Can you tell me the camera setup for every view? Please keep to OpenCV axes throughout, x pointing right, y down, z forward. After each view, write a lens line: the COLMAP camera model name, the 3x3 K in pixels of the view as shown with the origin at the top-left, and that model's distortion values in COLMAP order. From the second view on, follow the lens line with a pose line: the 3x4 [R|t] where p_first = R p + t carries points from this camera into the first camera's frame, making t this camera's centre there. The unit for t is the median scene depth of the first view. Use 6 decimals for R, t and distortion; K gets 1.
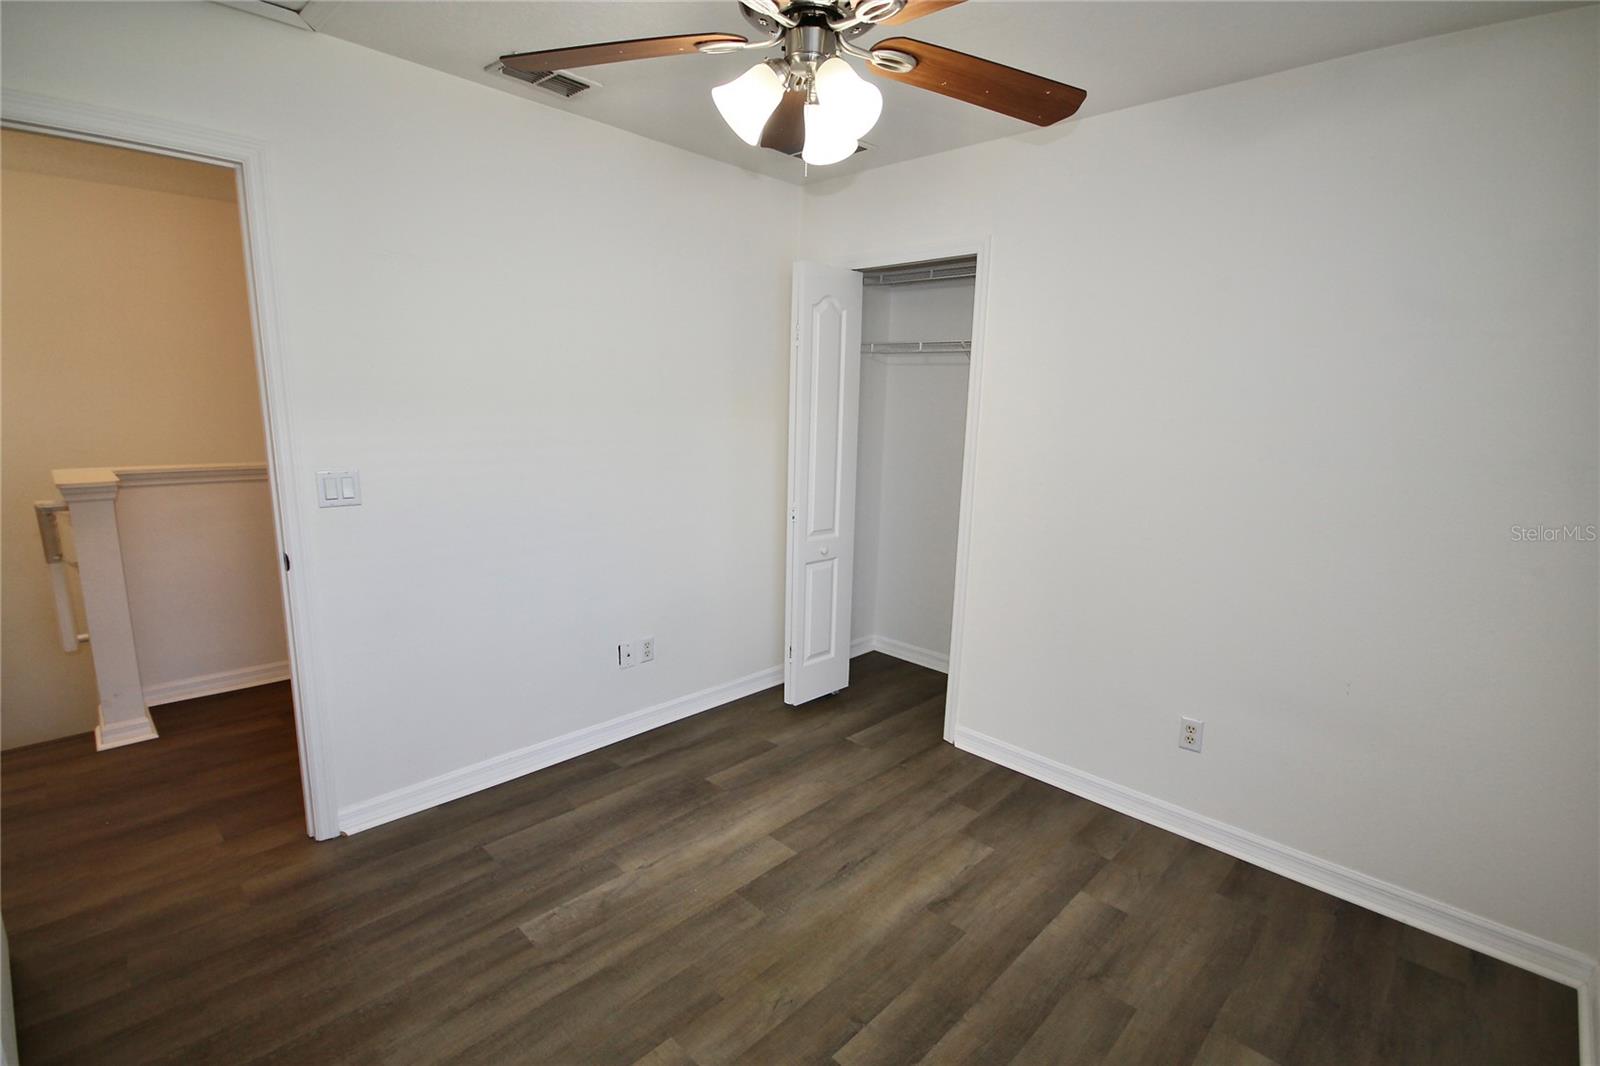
lens RADIAL K [[736.9, 0, 810.0], [0, 736.9, 546.4], [0, 0, 1]] dist [-0.000651, -0.000331]
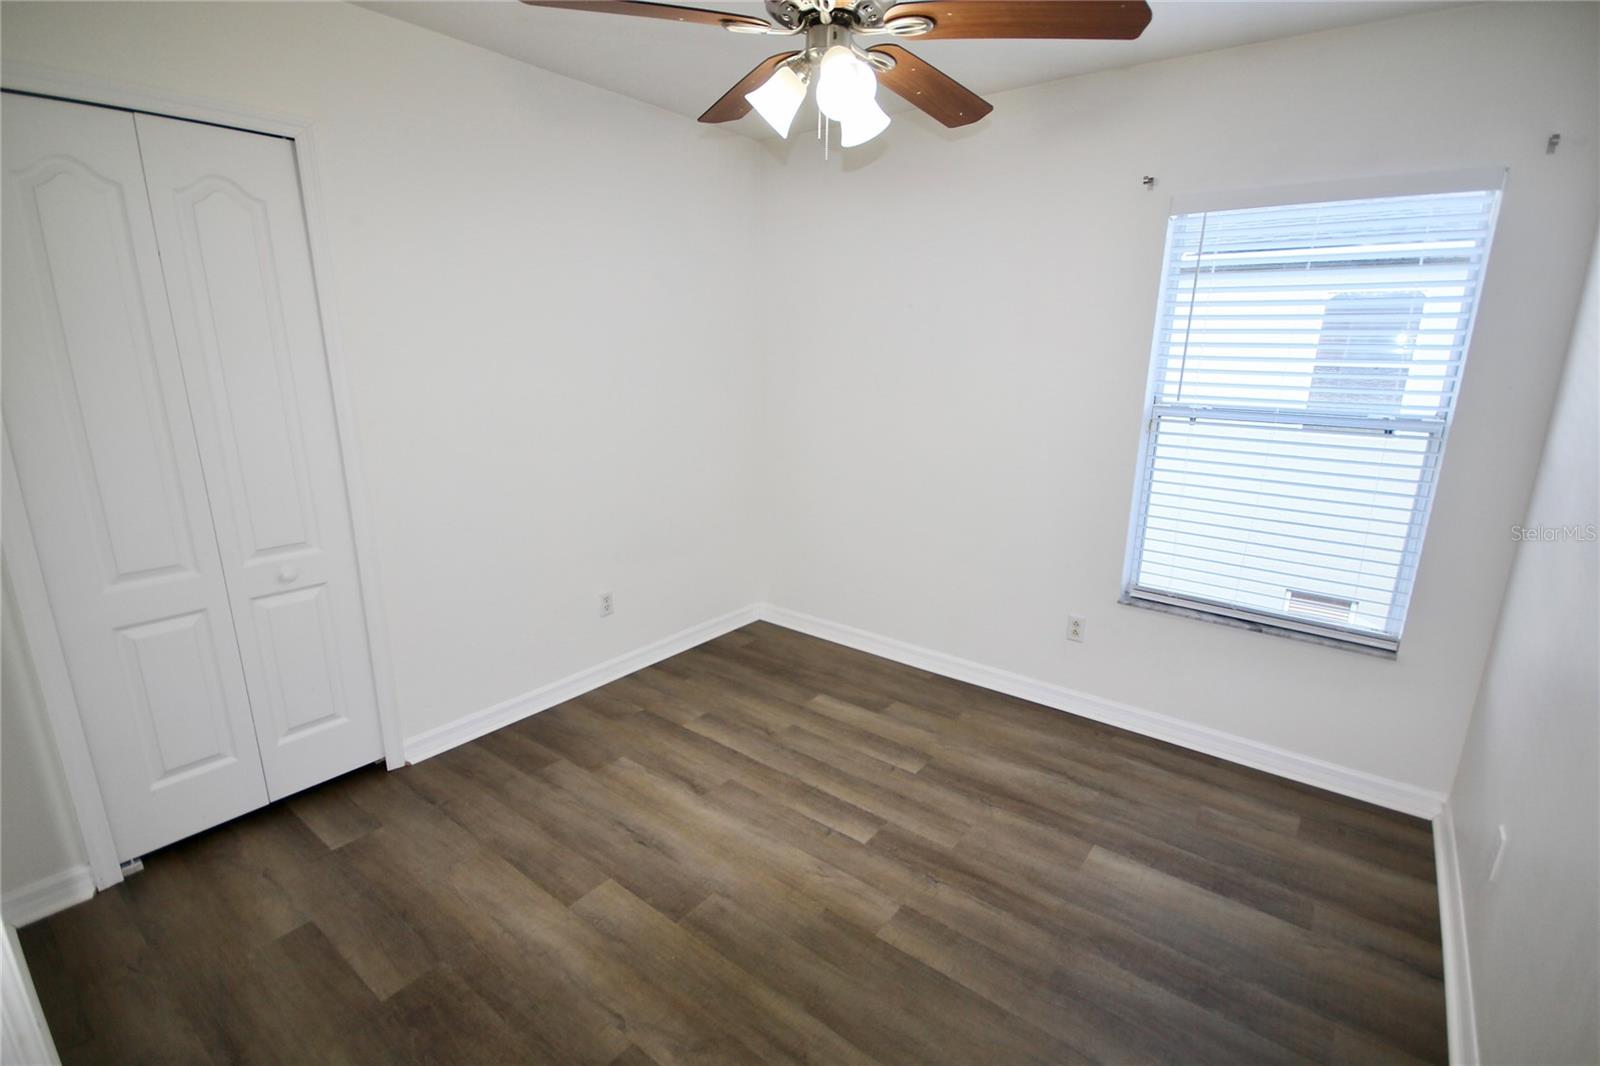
lens RADIAL K [[729.0, 0, 807.9], [0, 729.0, 537.4], [0, 0, 1]] dist [0.001650, -0.012518]
pose [[-0.106513, -0.279172, 0.954315, -0.816050], [0.174973, 0.939535, 0.294378, -0.196155], [-0.978795, 0.198334, -0.051225, 0.785830]]
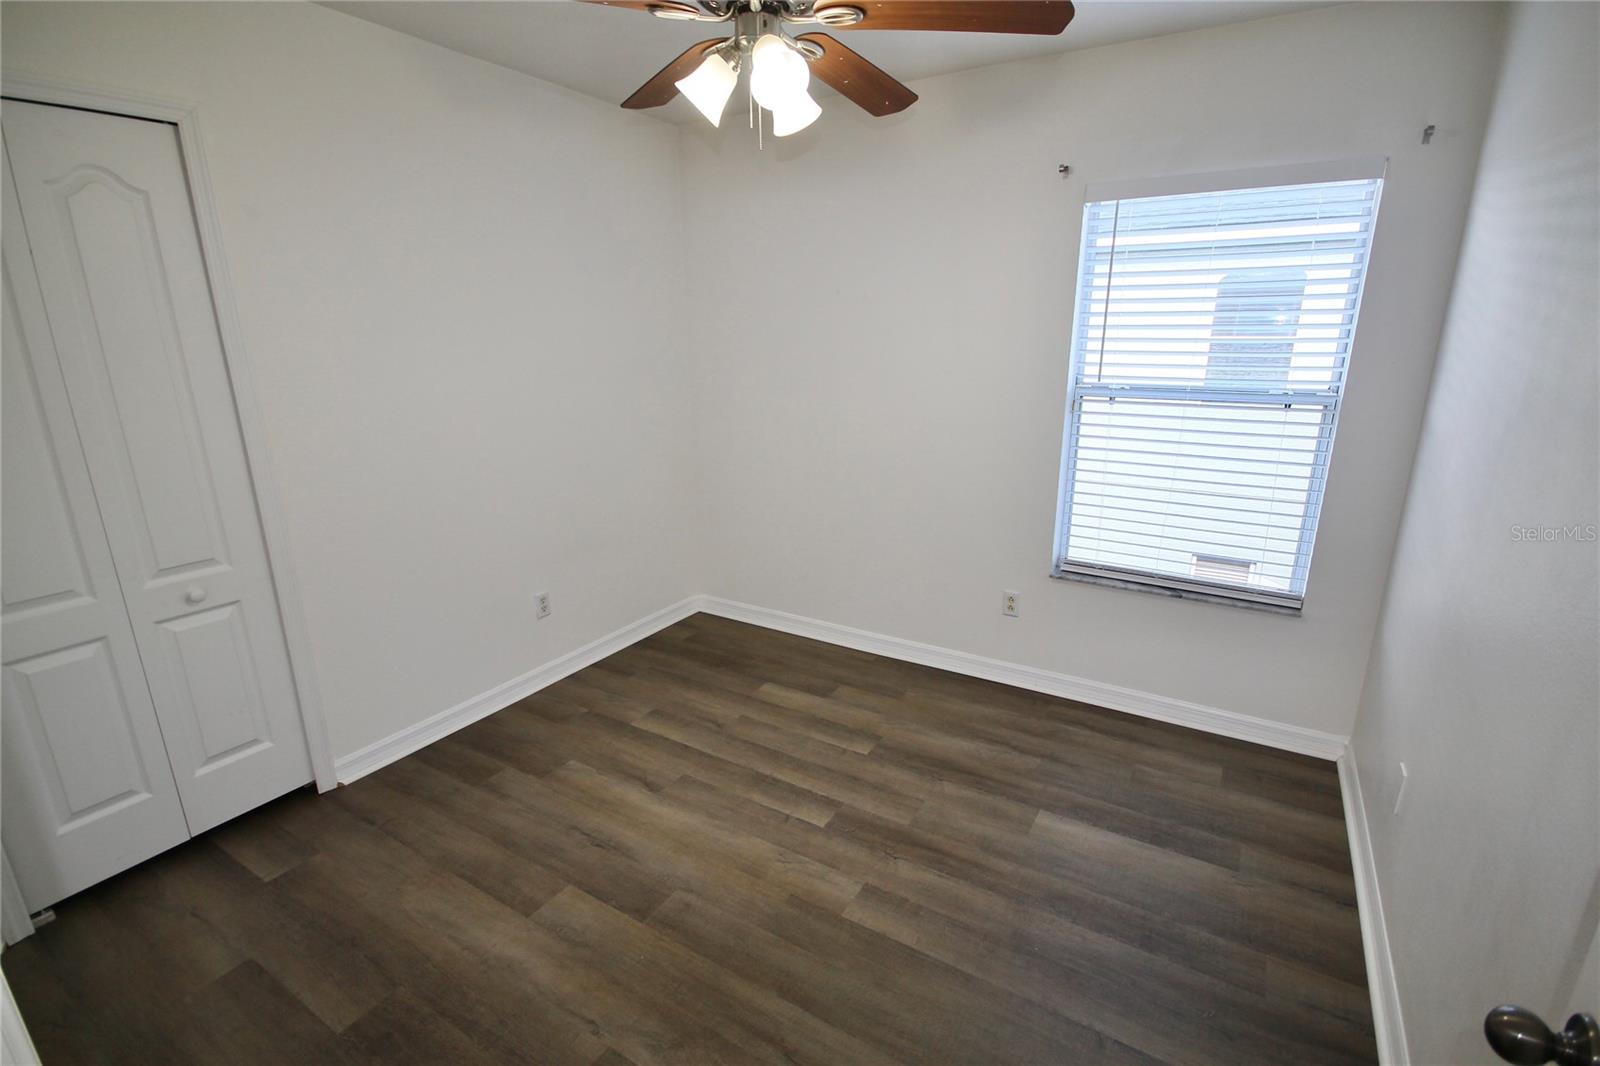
lens RADIAL K [[729.0, 0, 807.9], [0, 729.0, 537.4], [0, 0, 1]] dist [0.001650, -0.012518]
pose [[-0.215424, -0.291162, 0.932104, -0.813685], [0.185985, 0.924810, 0.331868, -0.209256], [-0.958646, 0.244849, -0.145075, 0.810860]]
